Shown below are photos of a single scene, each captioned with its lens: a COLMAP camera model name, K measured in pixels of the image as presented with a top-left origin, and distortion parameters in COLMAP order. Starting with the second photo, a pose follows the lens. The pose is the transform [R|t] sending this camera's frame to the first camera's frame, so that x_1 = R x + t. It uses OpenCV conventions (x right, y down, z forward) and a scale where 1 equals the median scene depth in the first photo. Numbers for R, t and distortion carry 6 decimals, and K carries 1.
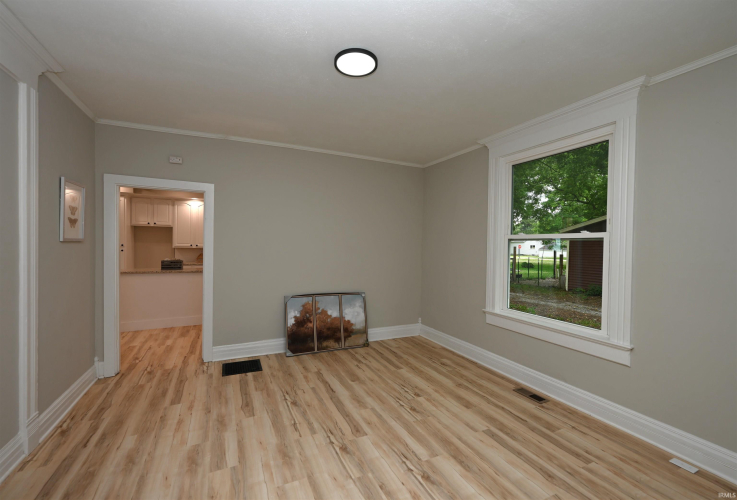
lens RADIAL K [[301.0, 0, 362.0], [0, 301.0, 250.0], [0, 0, 1]] dist [-0.000438, -0.000022]
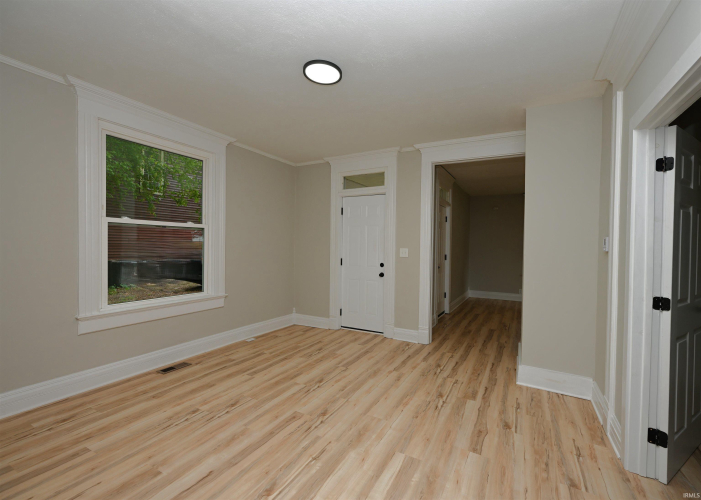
lens RADIAL K [[296.3, 0, 376.2], [0, 296.3, 250.2], [0, 0, 1]] dist [0.000544, -0.000054]
pose [[-0.619943, -0.036946, 0.783776, -0.889831], [-0.011351, 0.999209, 0.038123, 0.001819], [-0.784565, 0.014737, -0.619872, 1.315754]]
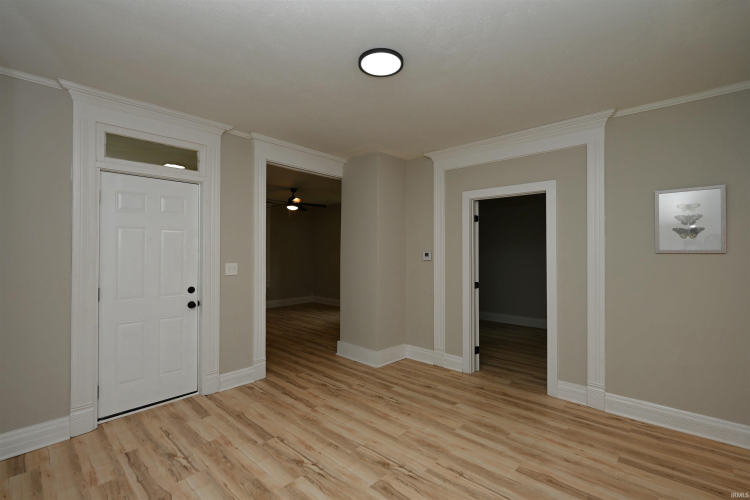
lens RADIAL K [[335.9, 0, 375.7], [0, 335.9, 248.7], [0, 0, 1]] dist [-0.000224, -0.000177]
pose [[-0.925765, -0.020519, -0.377542, 0.331414], [-0.021805, 0.999762, -0.000869, -0.020503], [0.377470, 0.007428, -0.925992, 1.701212]]
